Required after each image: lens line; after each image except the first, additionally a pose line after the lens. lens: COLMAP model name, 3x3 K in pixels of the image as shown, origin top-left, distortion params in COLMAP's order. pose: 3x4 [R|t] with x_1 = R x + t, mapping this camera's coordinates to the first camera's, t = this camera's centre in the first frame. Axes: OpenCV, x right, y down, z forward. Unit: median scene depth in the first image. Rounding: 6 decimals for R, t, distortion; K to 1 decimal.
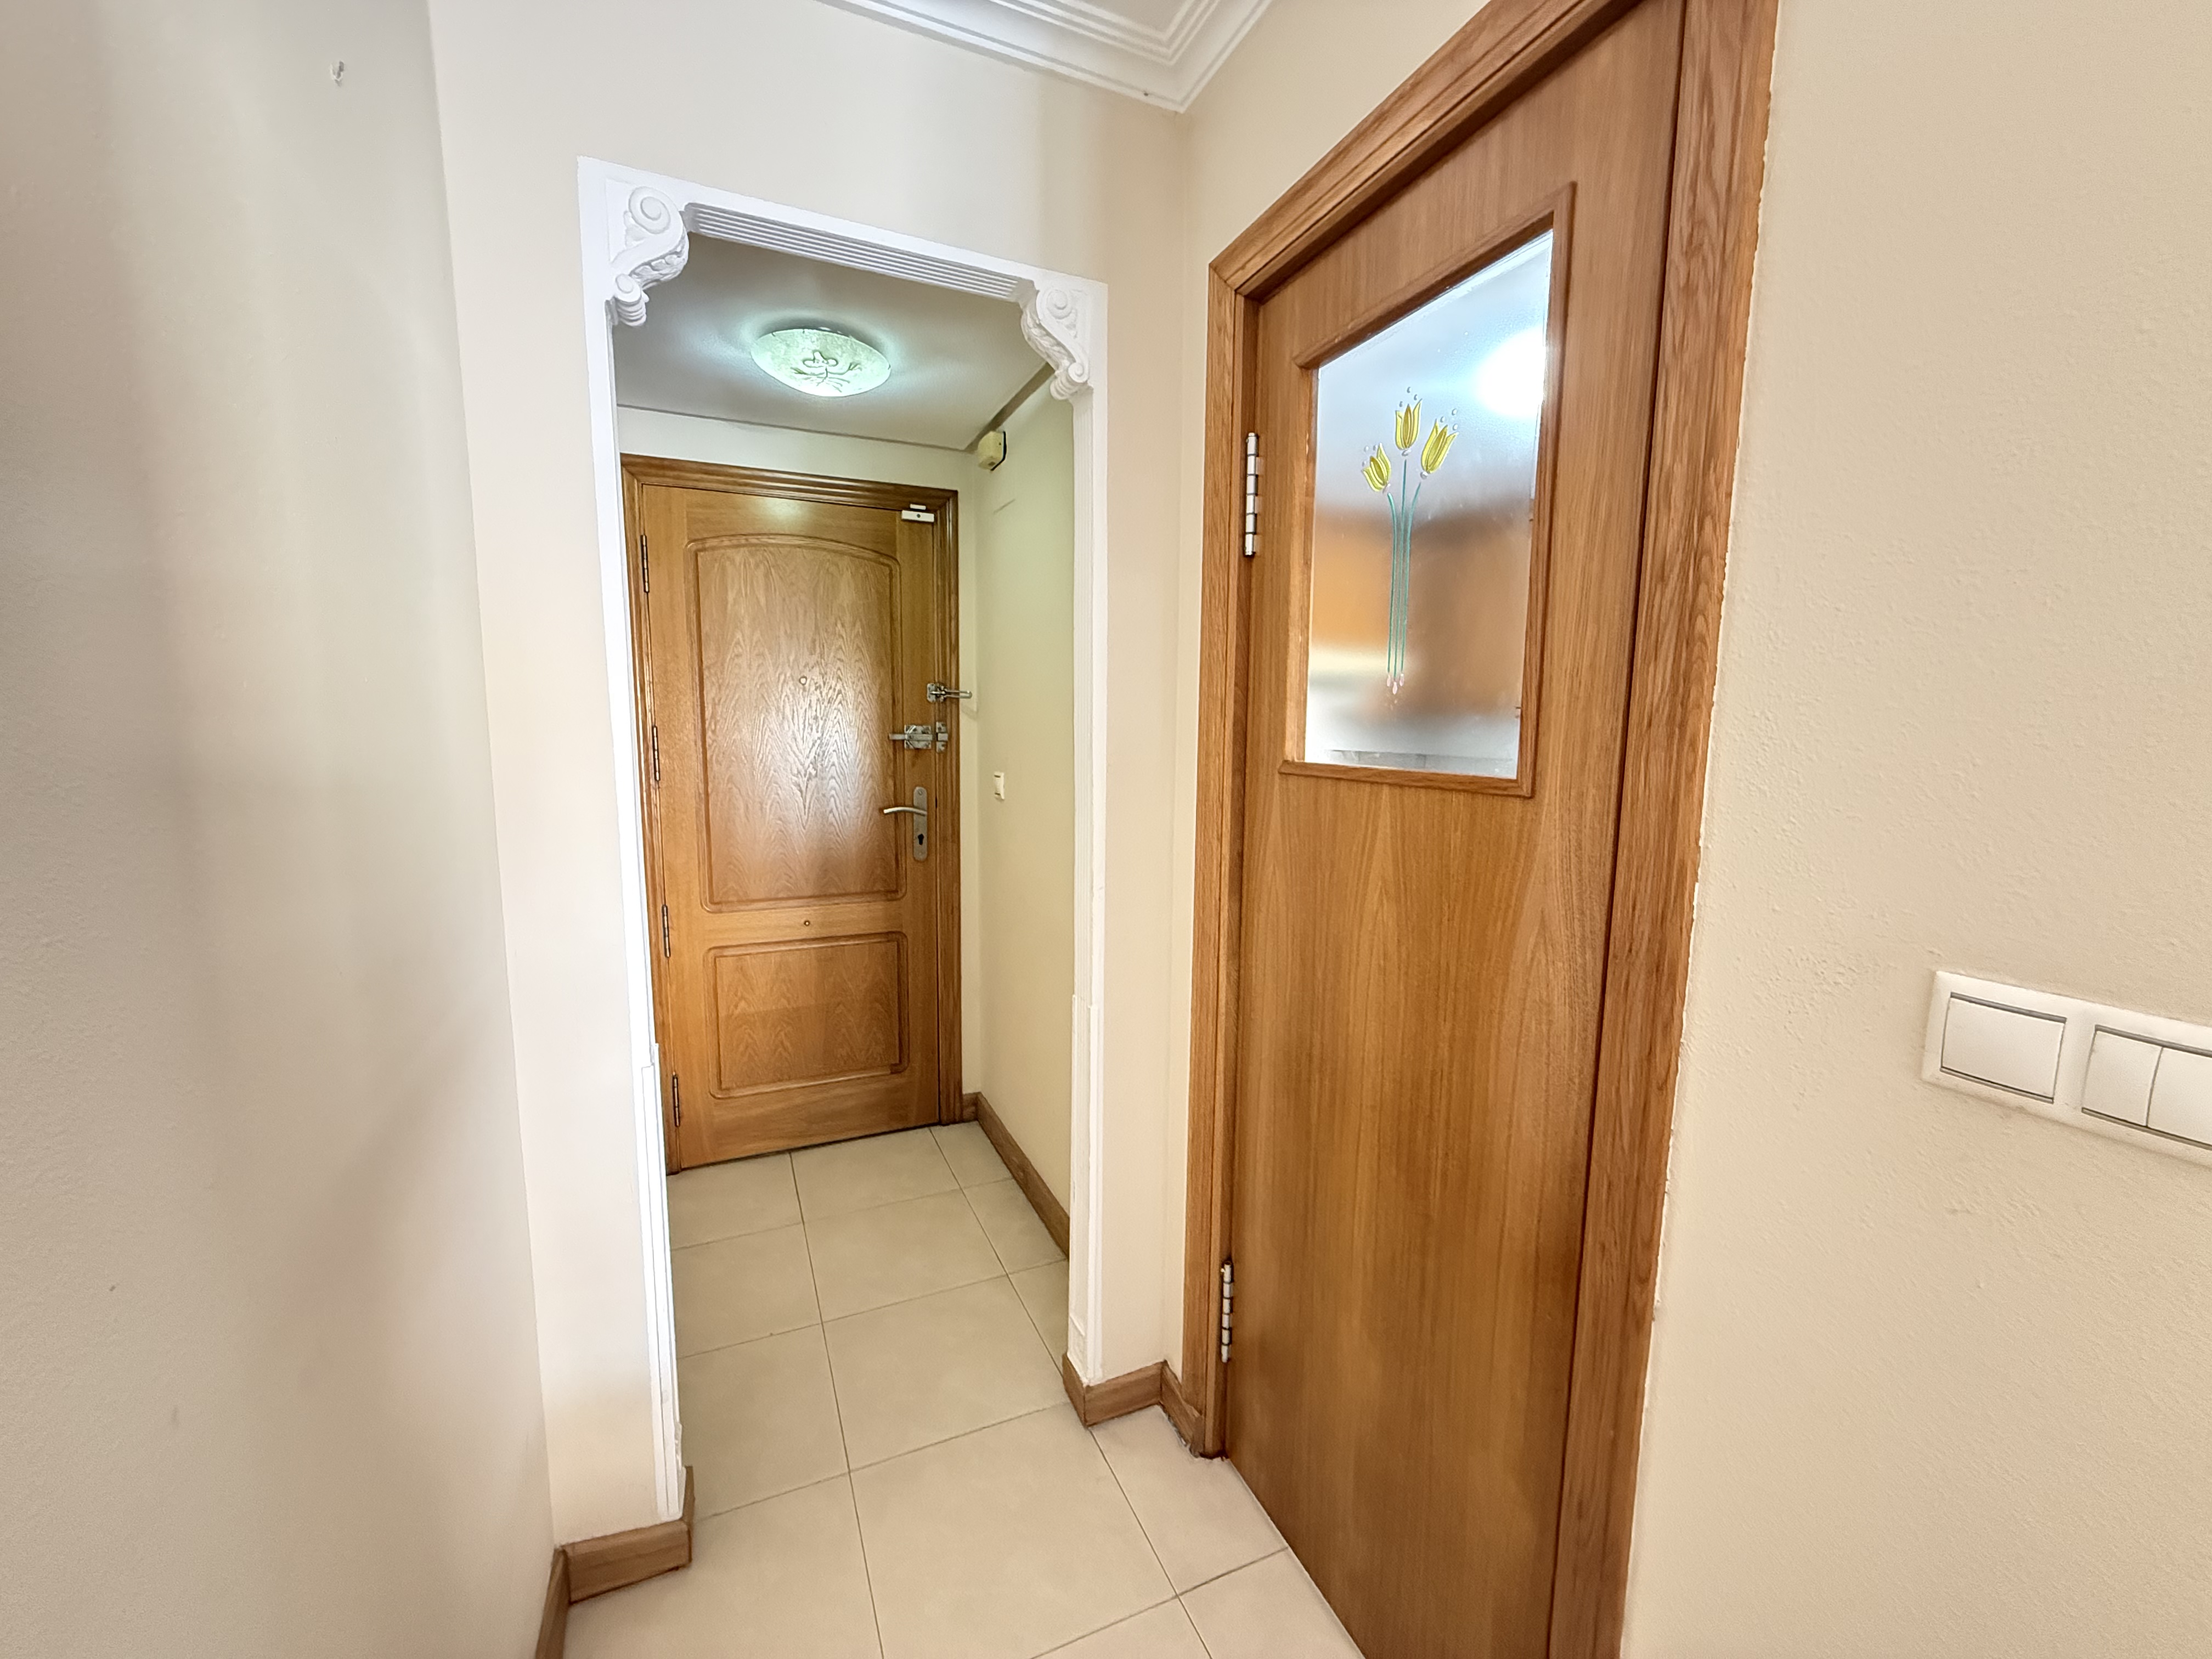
lens RADIAL K [[884.5, 0, 1102.7], [0, 884.5, 832.8], [0, 0, 1]] dist [-0.000336, -0.000023]
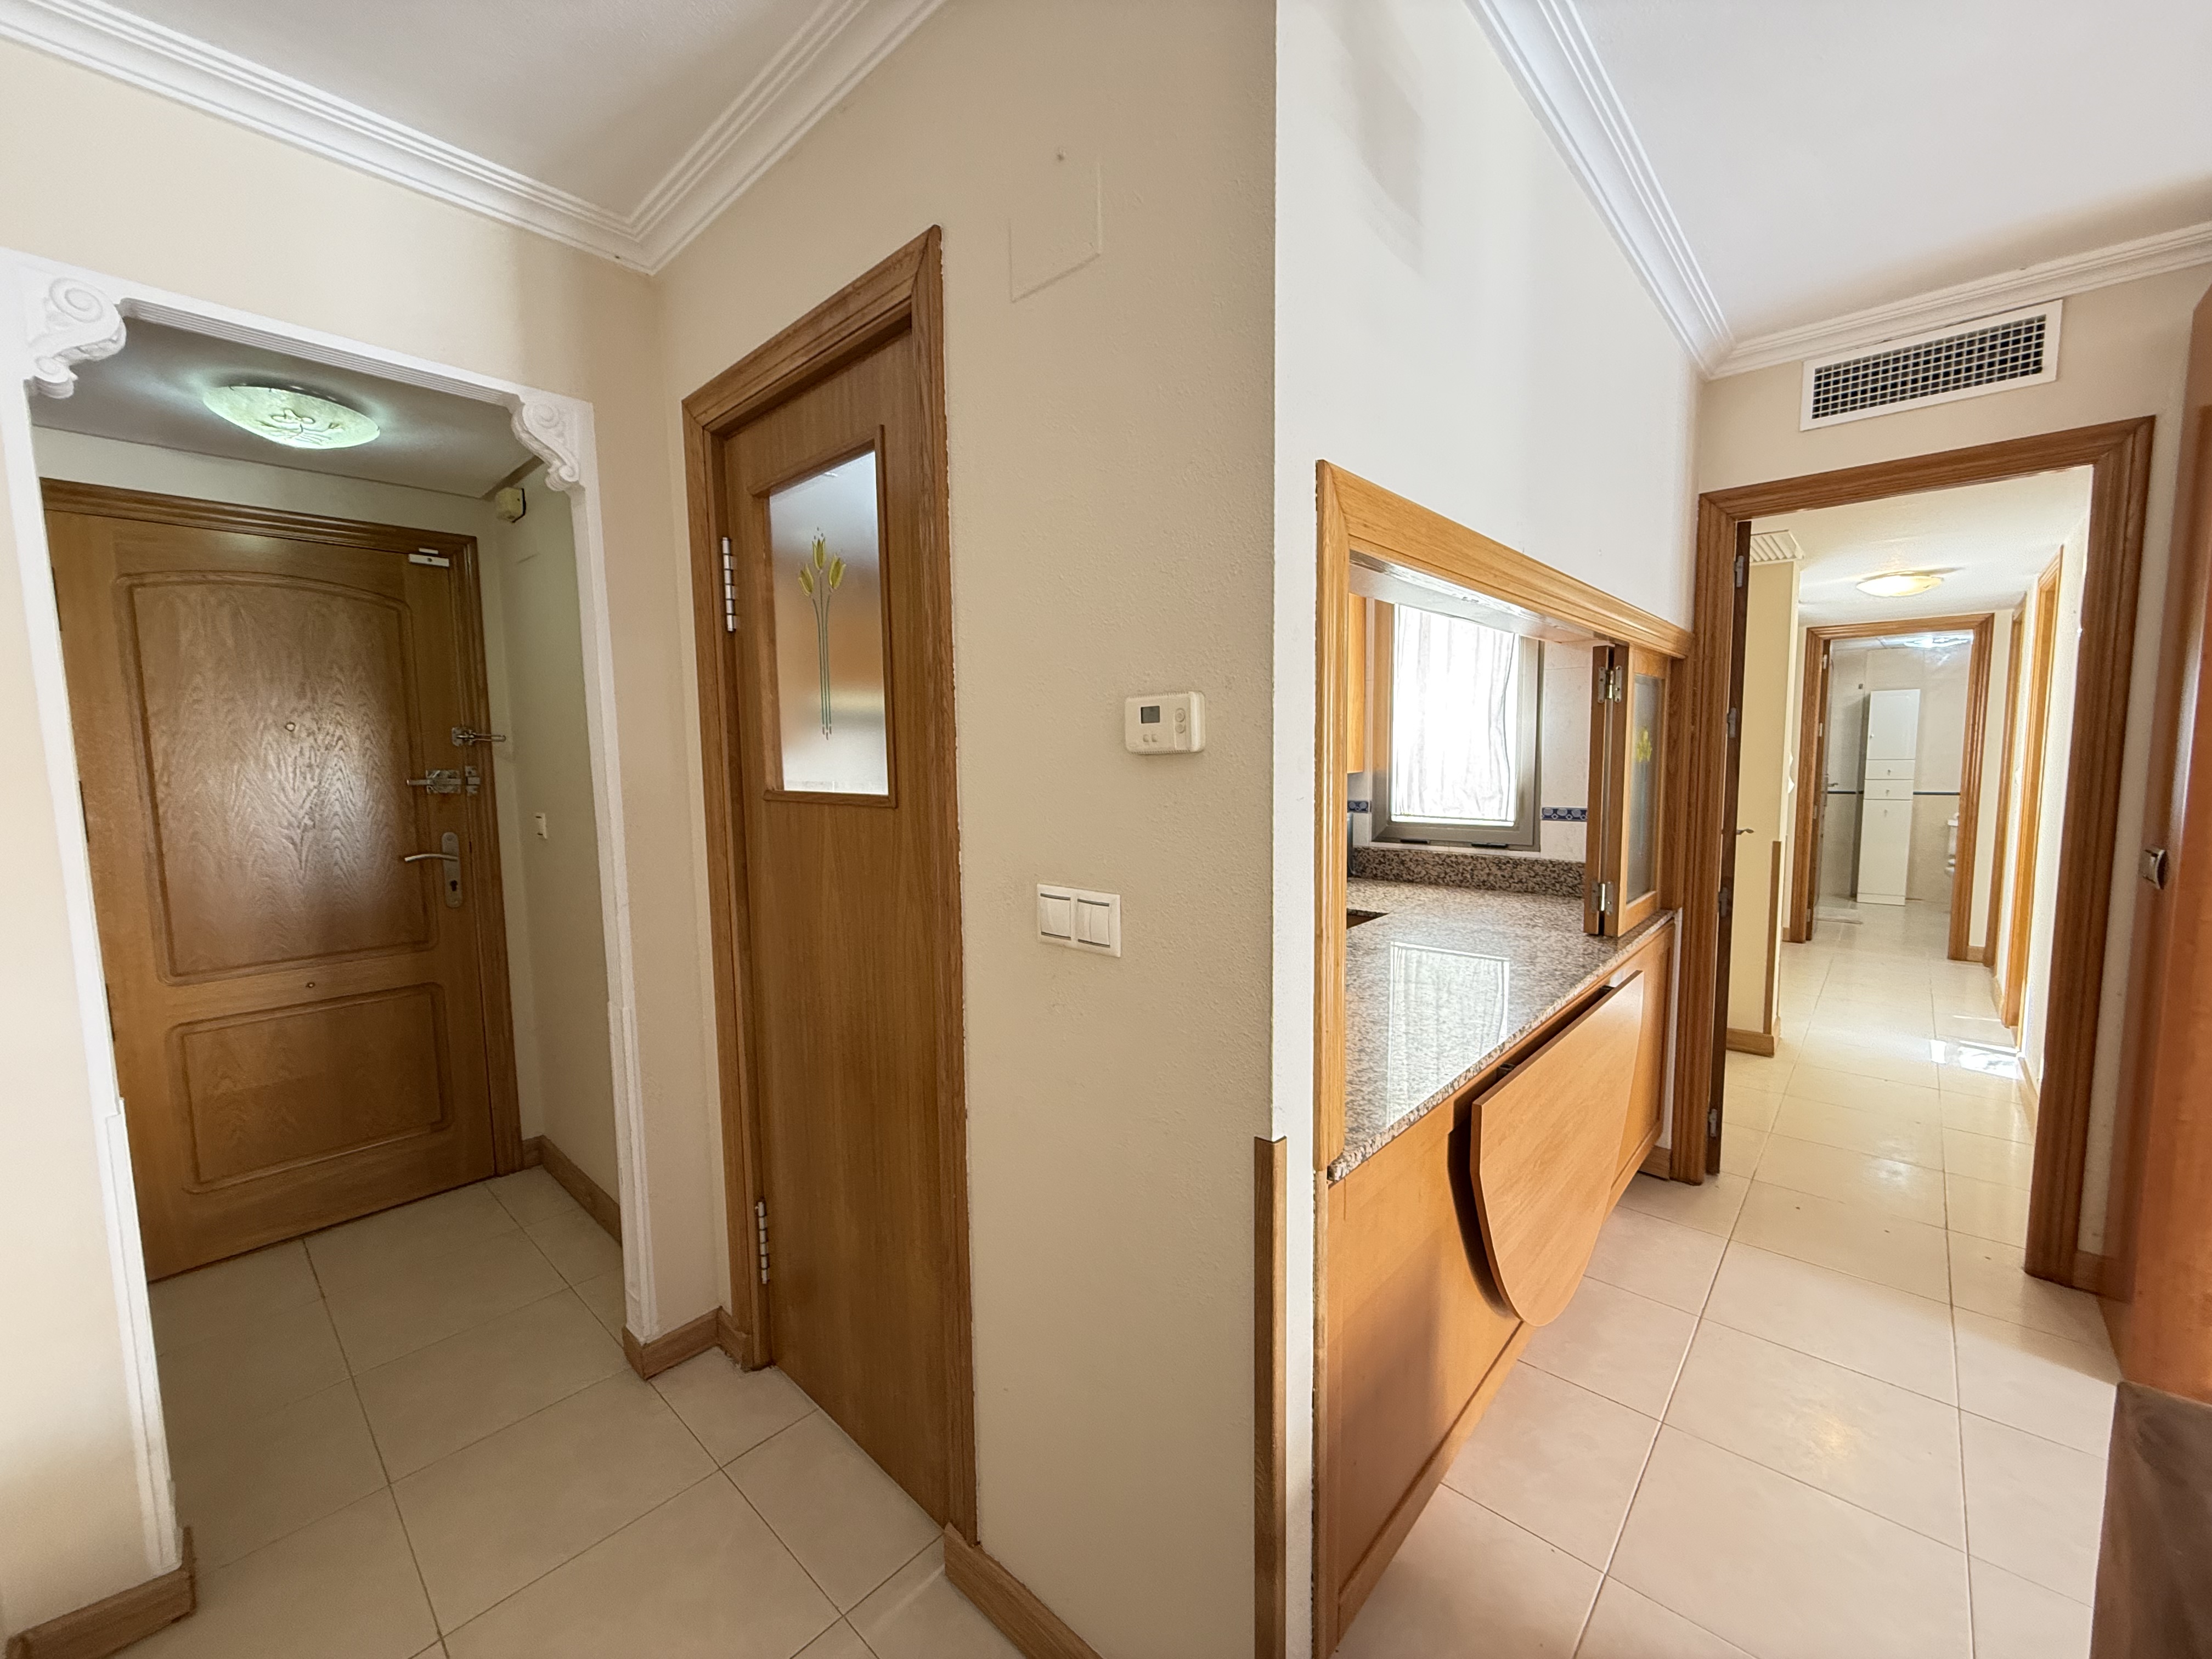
lens RADIAL K [[884.5, 0, 1105.8], [0, 884.5, 831.4], [0, 0, 1]] dist [-0.000336, -0.000023]
pose [[0.914684, -0.061152, 0.399517, 0.122490], [0.074553, 0.997053, -0.018074, 0.034708], [-0.397234, 0.046317, 0.916548, -0.342541]]
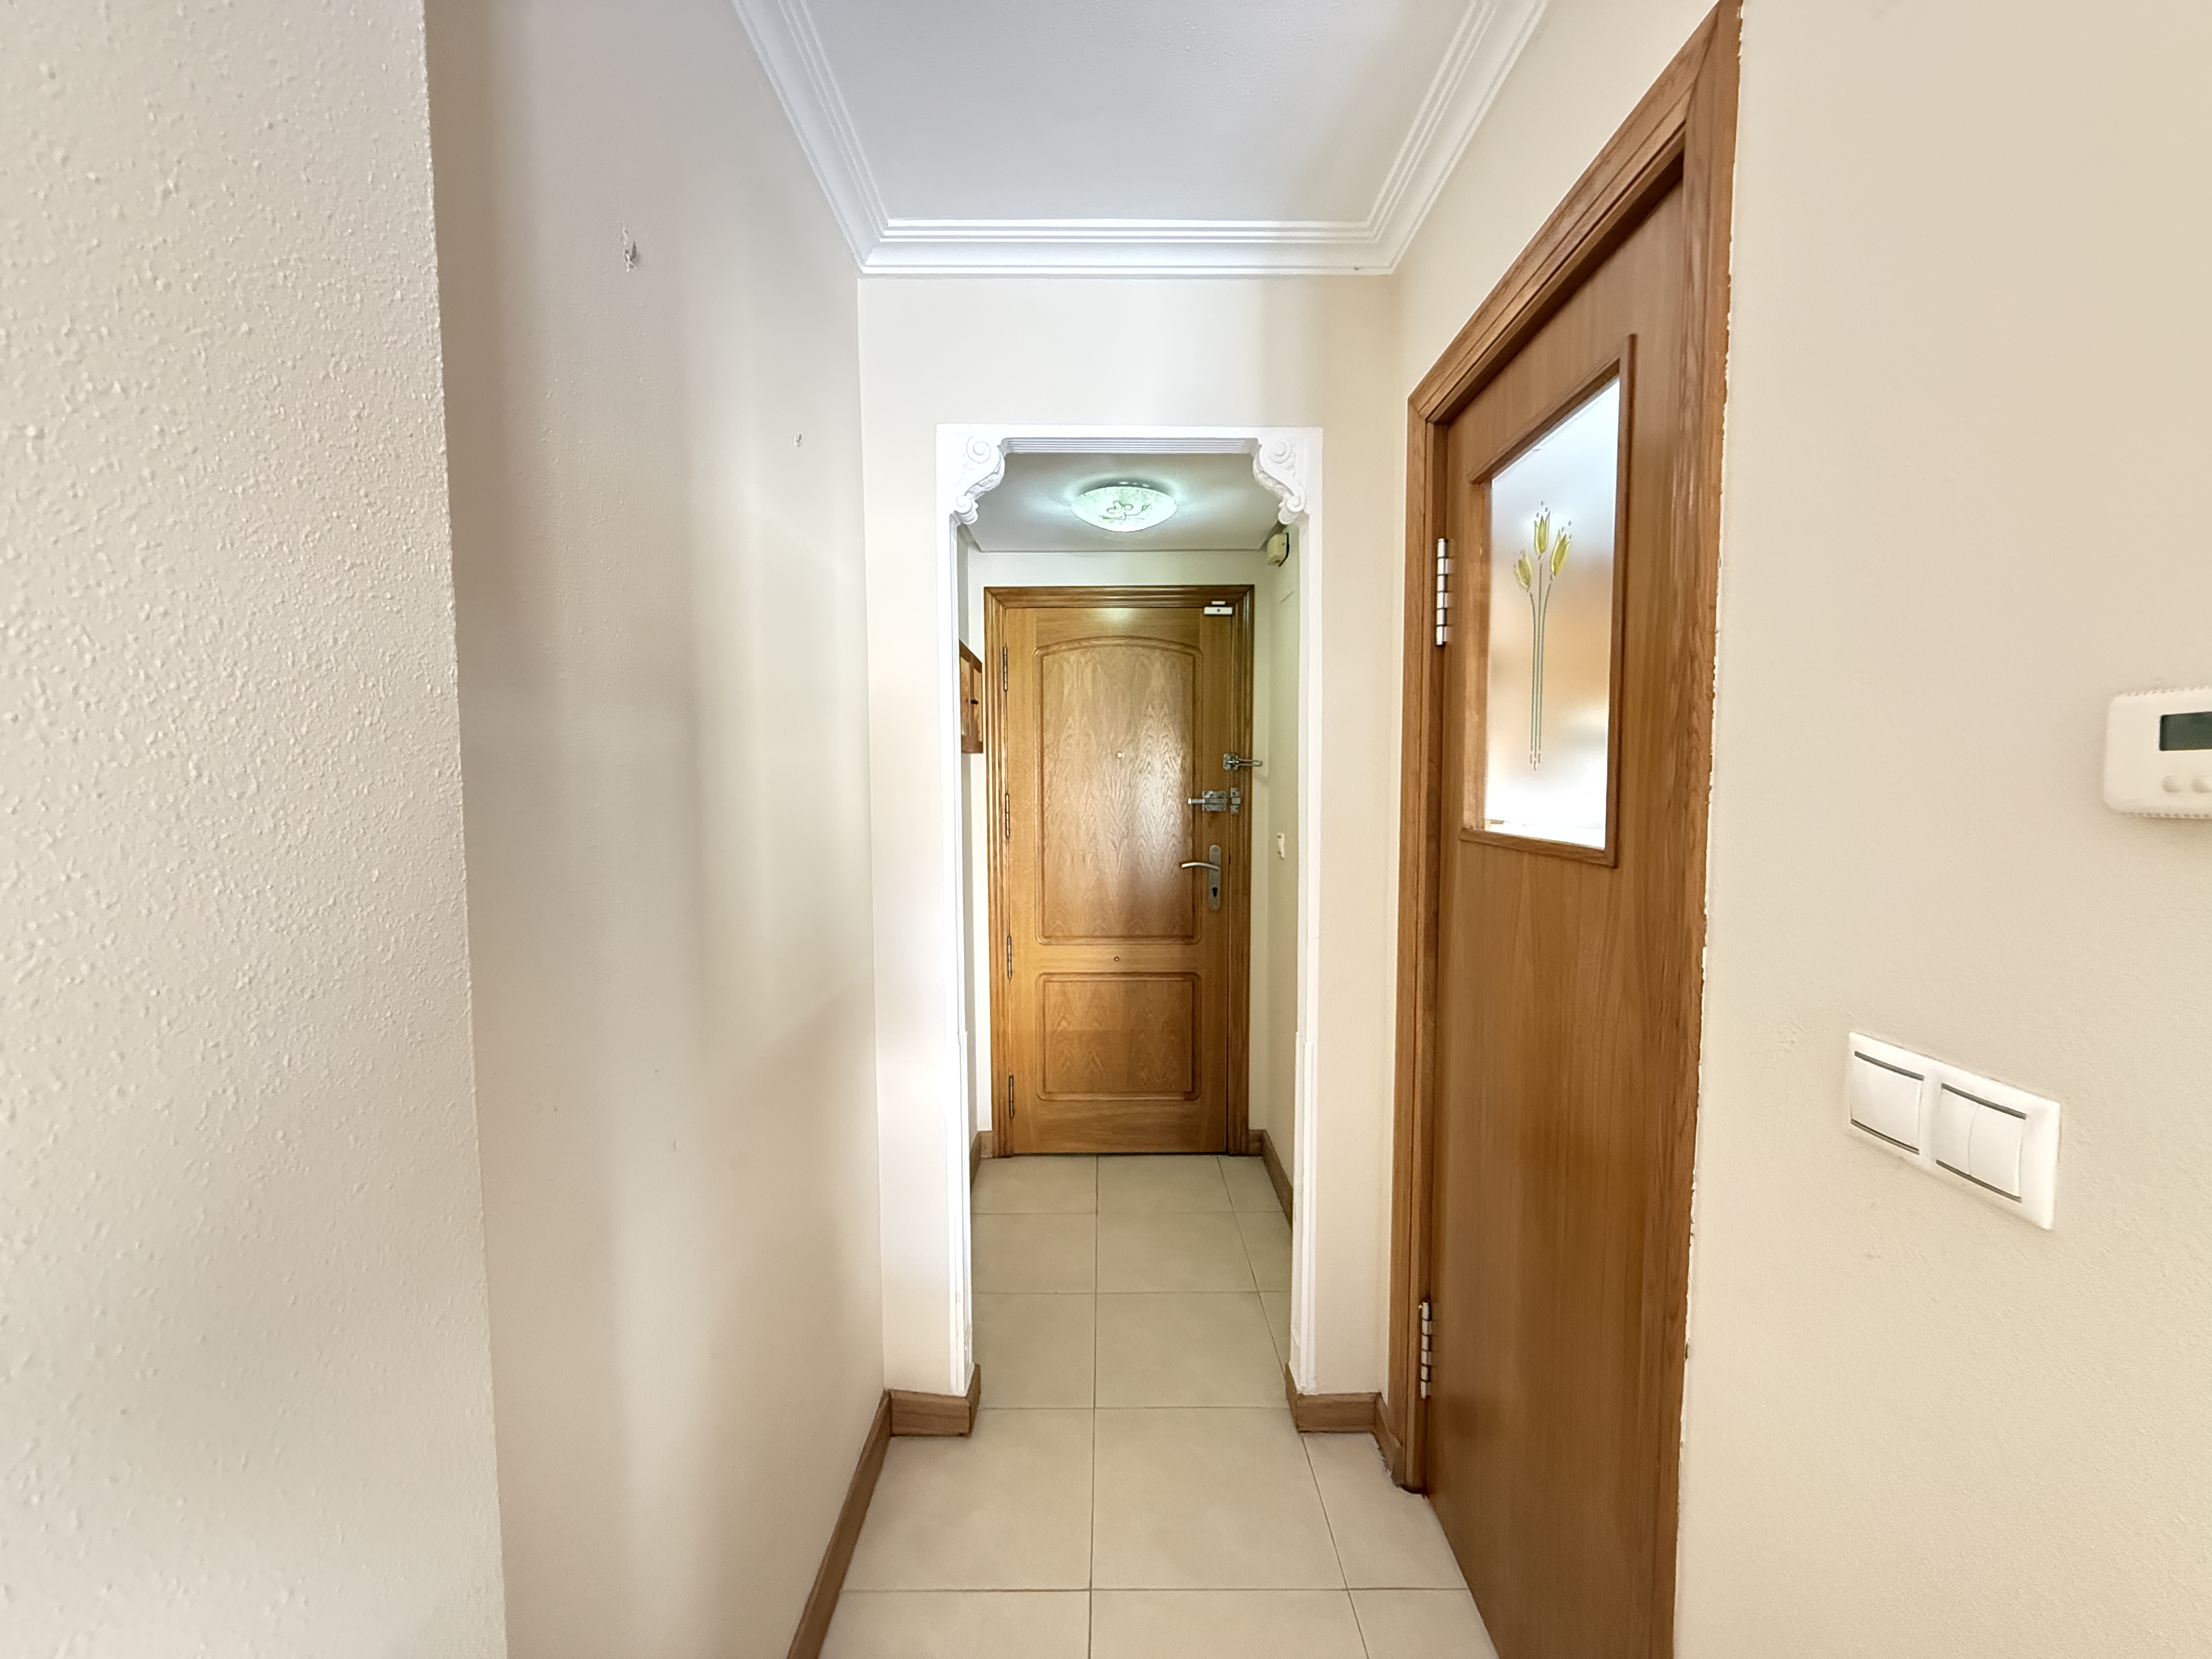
lens RADIAL K [[884.5, 0, 1101.2], [0, 884.5, 831.6], [0, 0, 1]] dist [-0.000336, -0.000023]
pose [[0.914315, 0.011405, -0.404843, 0.211459], [-0.037782, 0.997646, -0.057223, 0.001644], [0.403237, 0.067616, 0.912594, -0.163206]]
